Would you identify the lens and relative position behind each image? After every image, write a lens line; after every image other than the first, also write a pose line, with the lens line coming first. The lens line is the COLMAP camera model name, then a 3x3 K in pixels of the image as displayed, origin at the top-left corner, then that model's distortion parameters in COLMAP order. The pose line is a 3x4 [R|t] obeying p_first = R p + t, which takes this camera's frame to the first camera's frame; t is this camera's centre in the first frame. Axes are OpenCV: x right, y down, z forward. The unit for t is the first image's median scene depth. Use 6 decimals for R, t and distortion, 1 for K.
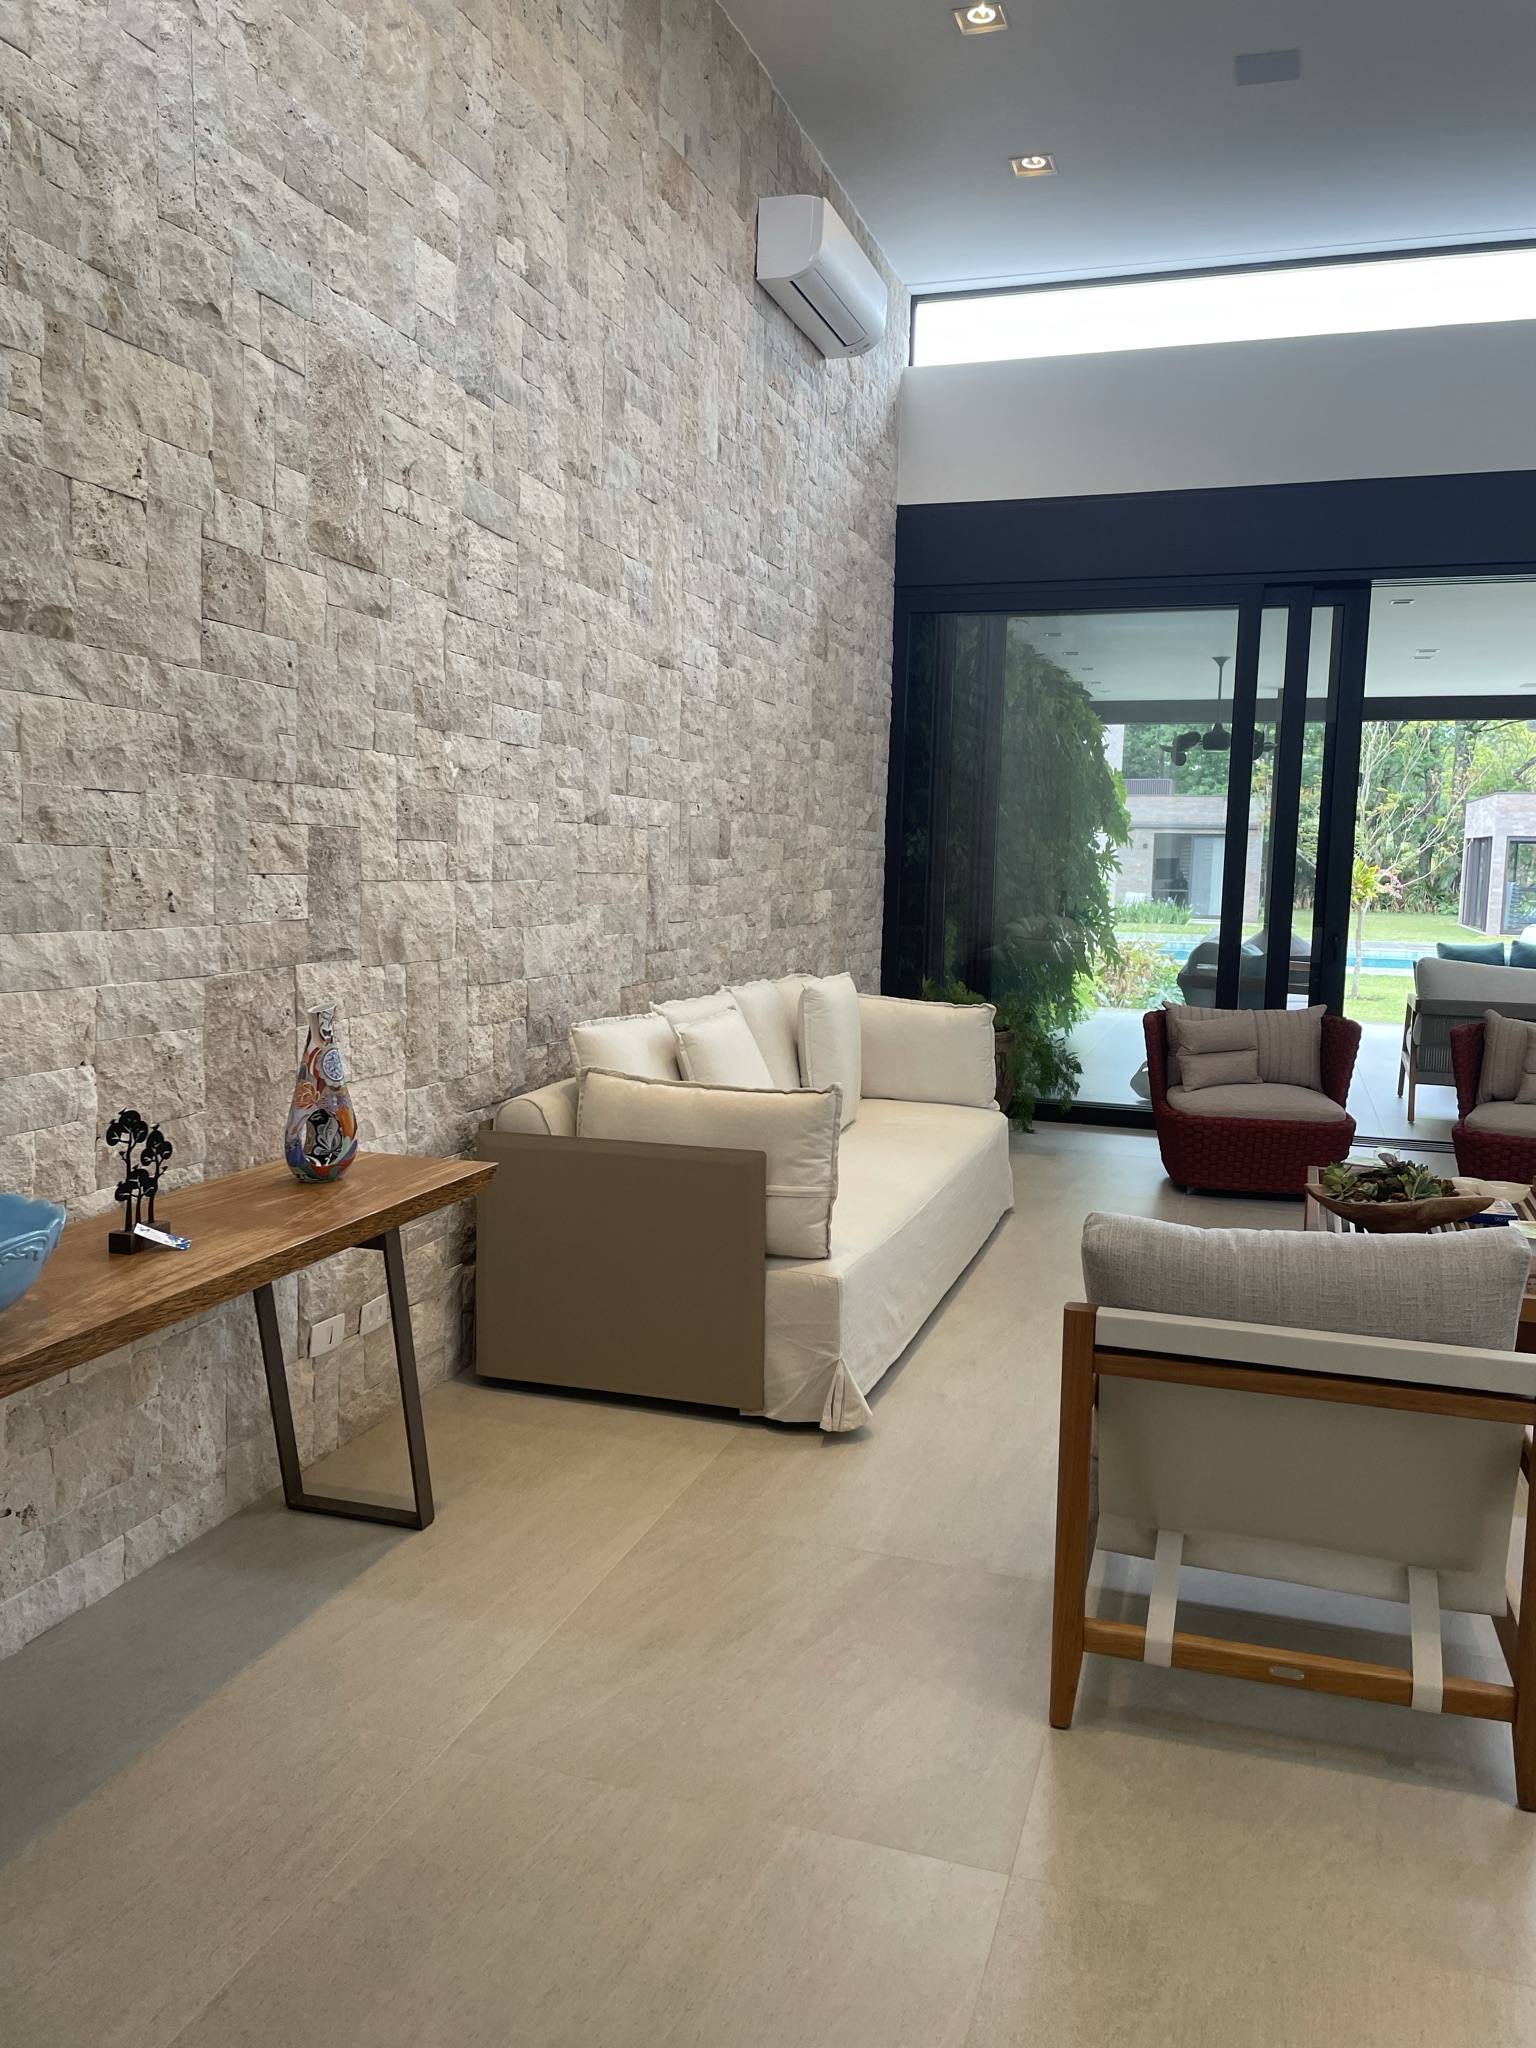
lens RADIAL K [[1565.4, 0, 768.4], [0, 1565.4, 1022.9], [0, 0, 1]] dist [0.032024, -0.039091]
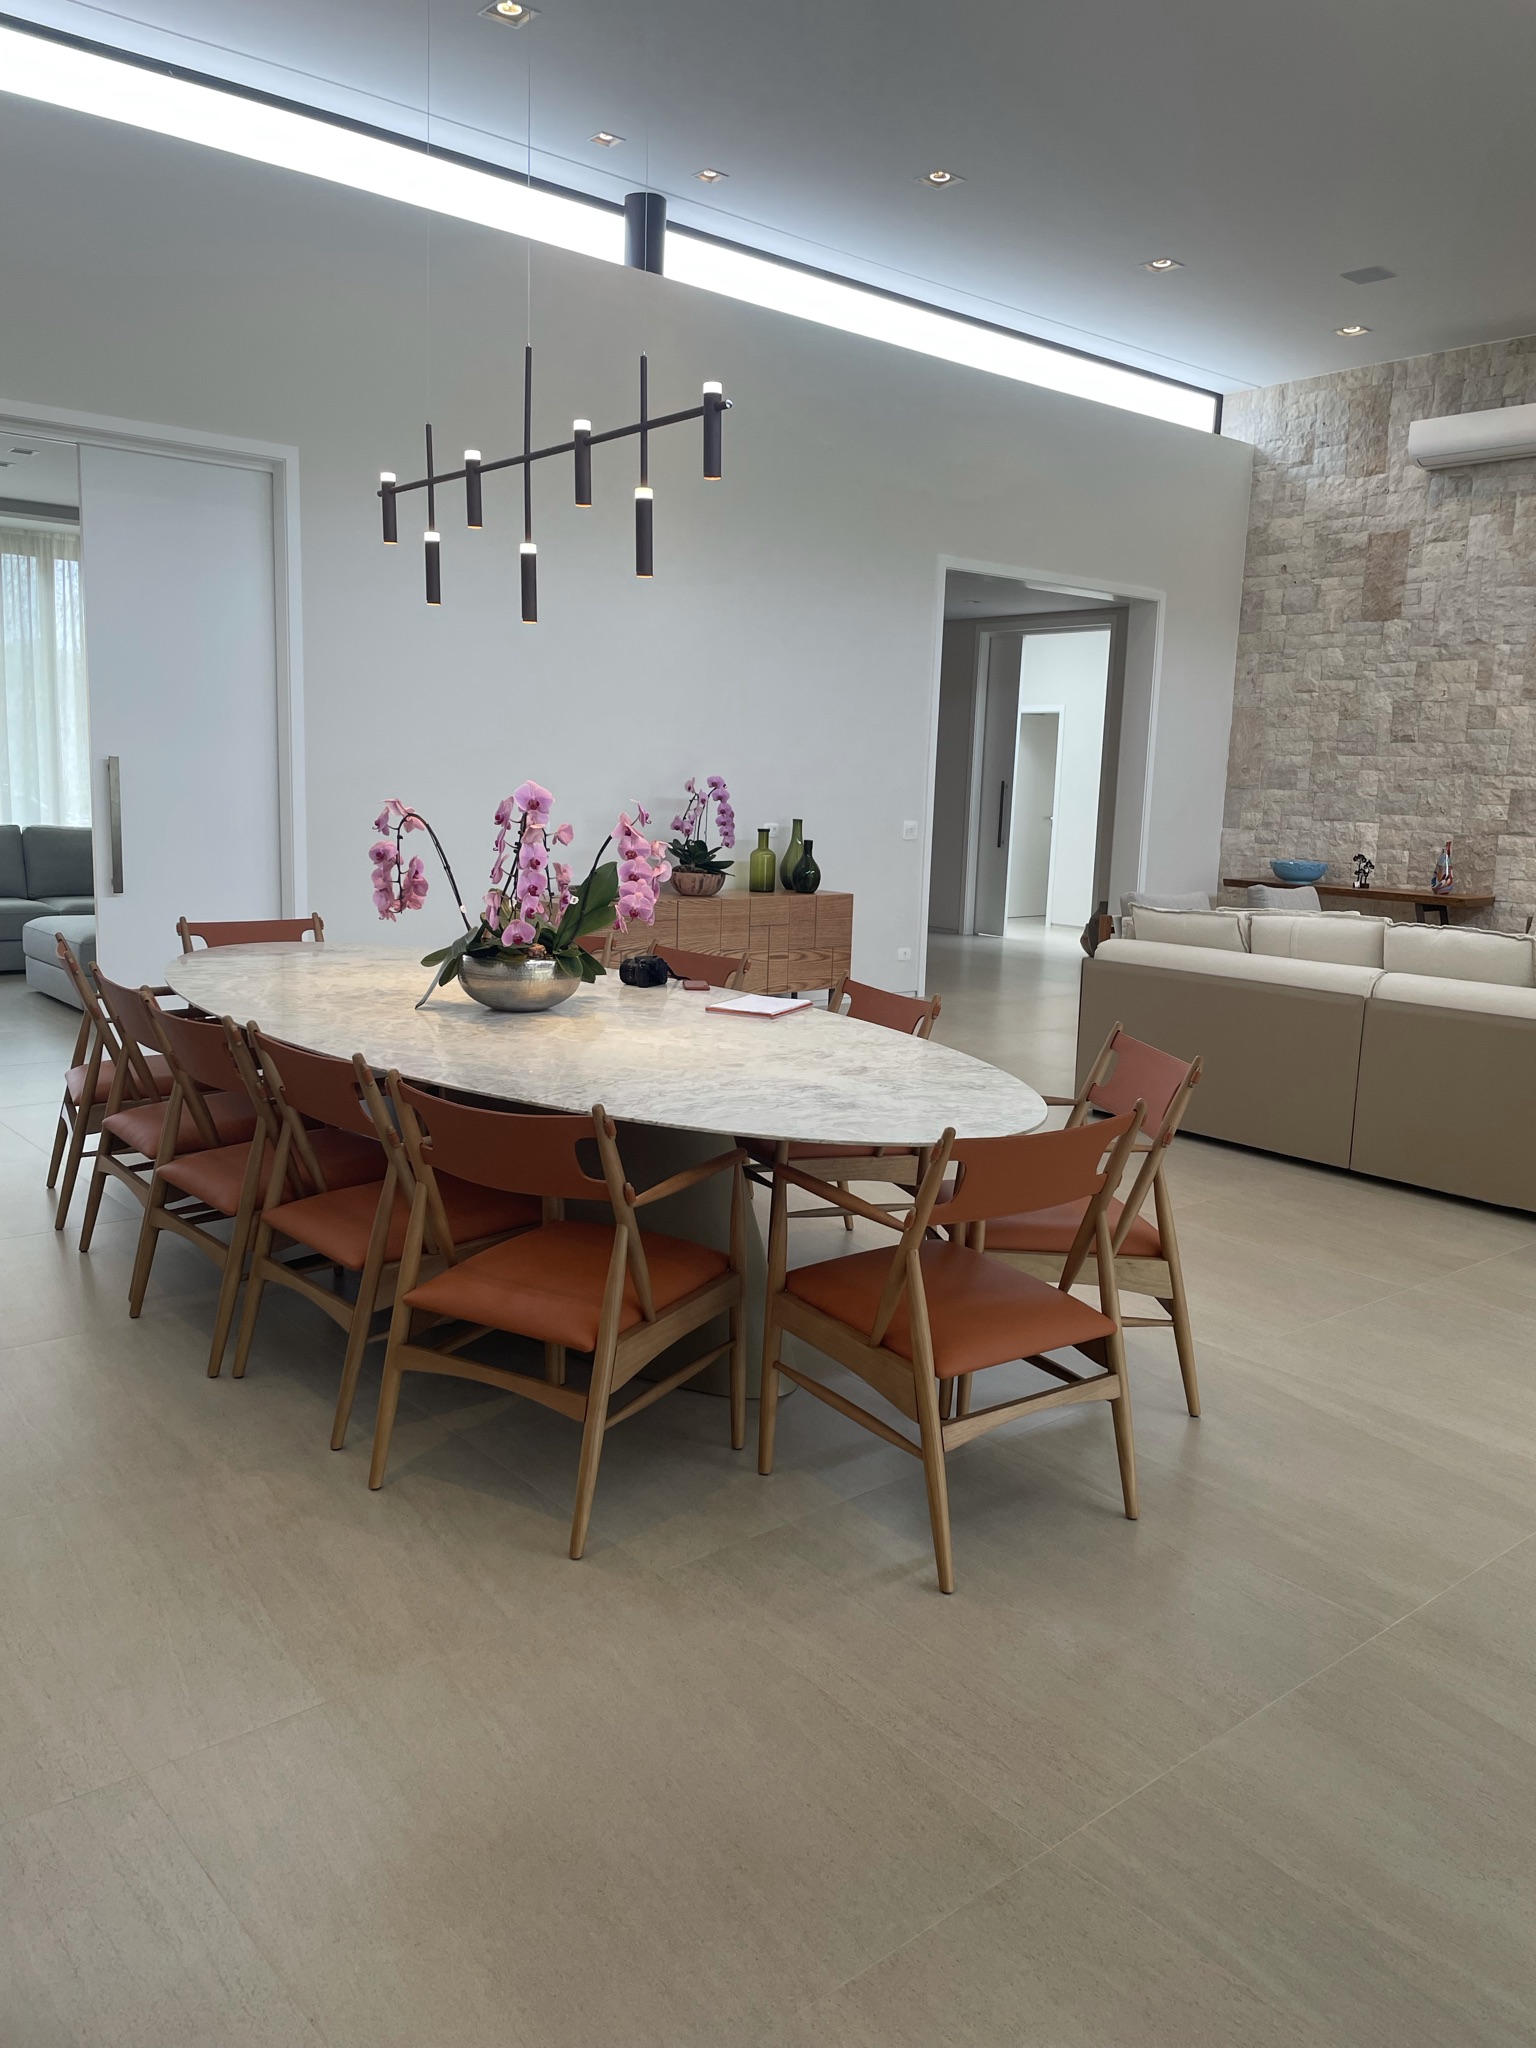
lens RADIAL K [[1565.4, 0, 767.5], [0, 1565.4, 1024.8], [0, 0, 1]] dist [0.032024, -0.039091]
pose [[-0.533504, 0.099818, -0.839887, 3.465613], [-0.133733, 0.970565, 0.200298, -0.114238], [0.835158, 0.219180, -0.504451, 1.618791]]
